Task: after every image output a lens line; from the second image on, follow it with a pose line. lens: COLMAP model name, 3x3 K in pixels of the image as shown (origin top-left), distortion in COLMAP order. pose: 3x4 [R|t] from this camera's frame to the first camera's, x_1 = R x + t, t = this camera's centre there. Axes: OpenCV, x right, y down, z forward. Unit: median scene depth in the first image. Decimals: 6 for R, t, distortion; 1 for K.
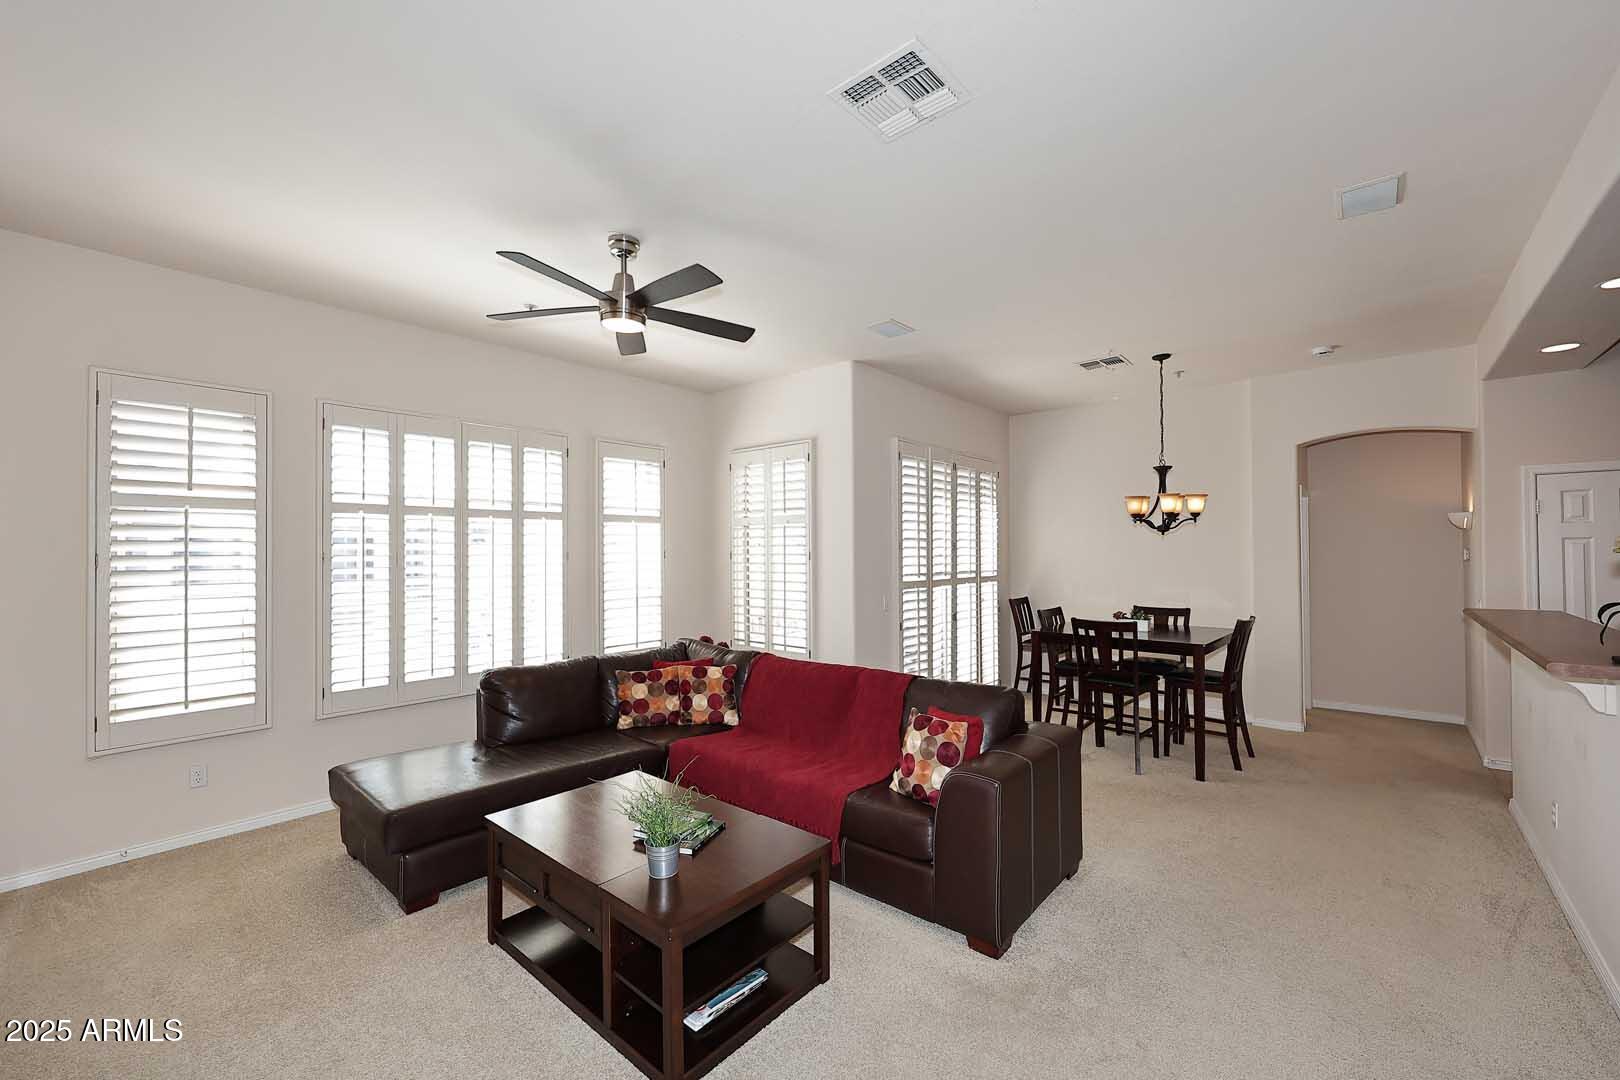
lens RADIAL K [[651.1, 0, 807.6], [0, 651.1, 543.6], [0, 0, 1]] dist [0.001369, 0.000837]
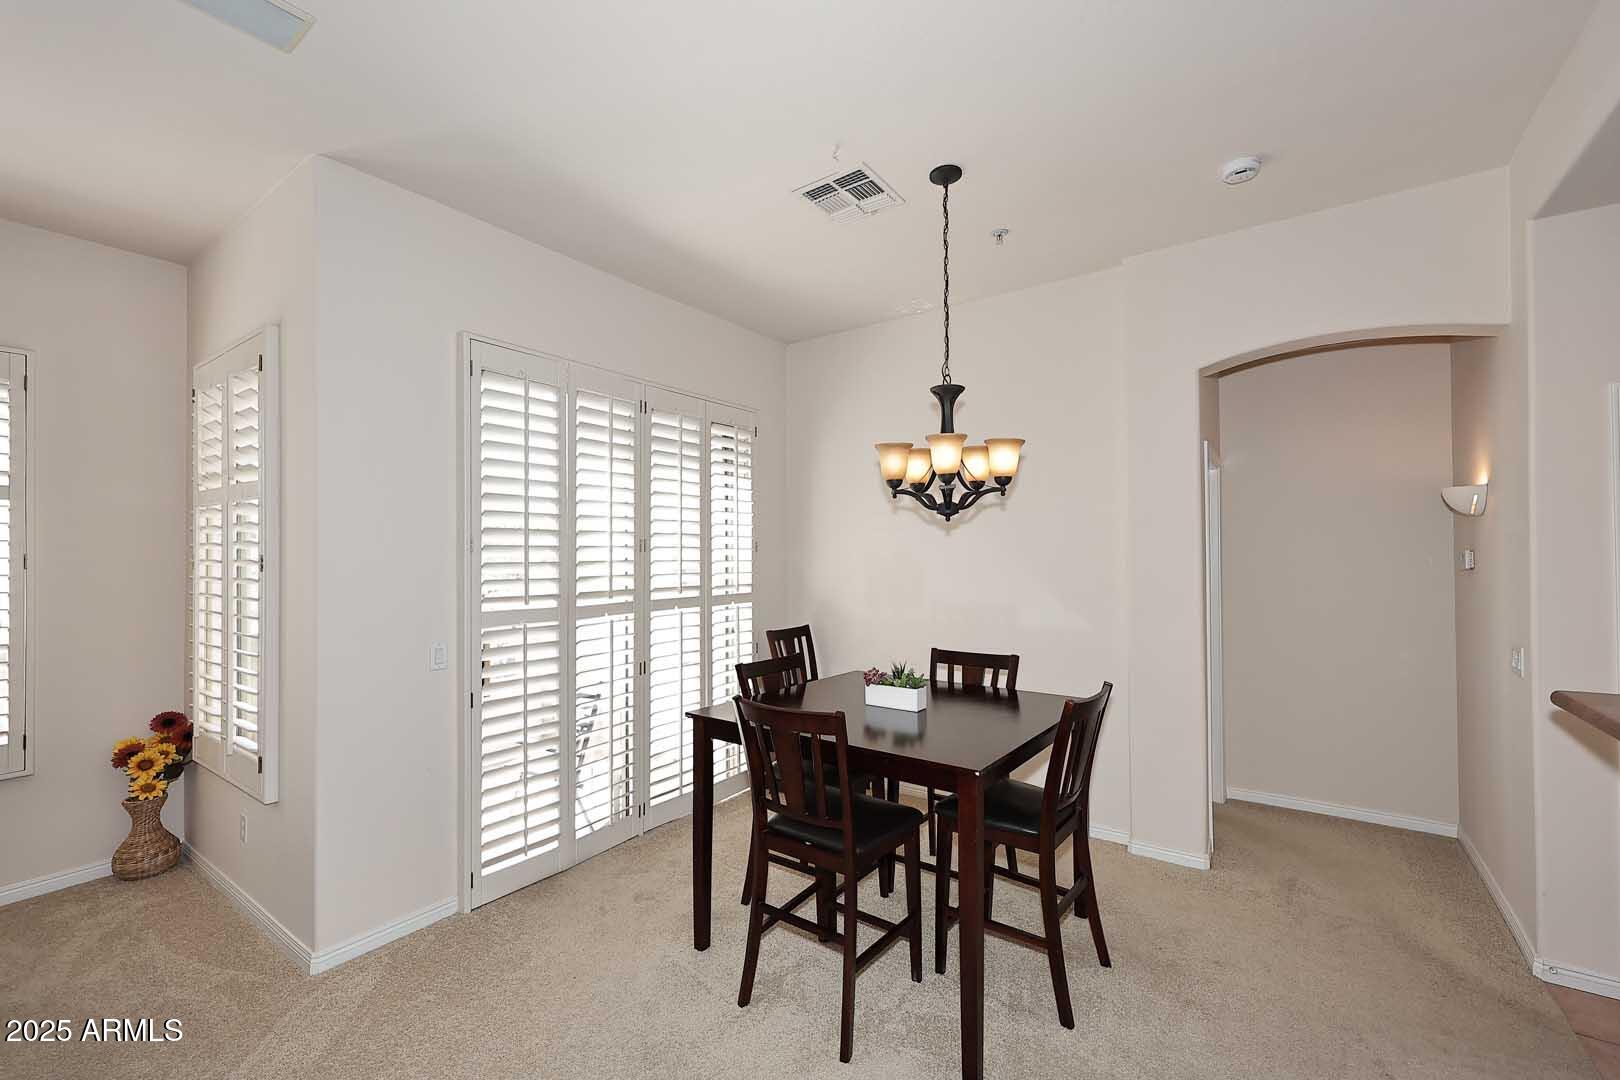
lens RADIAL K [[651.1, 0, 820.0], [0, 651.1, 547.2], [0, 0, 1]] dist [0.001369, 0.000837]
pose [[0.995645, 0.001656, 0.093208, 0.362158], [-0.001738, 0.999998, 0.000805, 0.005898], [-0.093206, -0.000963, 0.995646, 0.455416]]
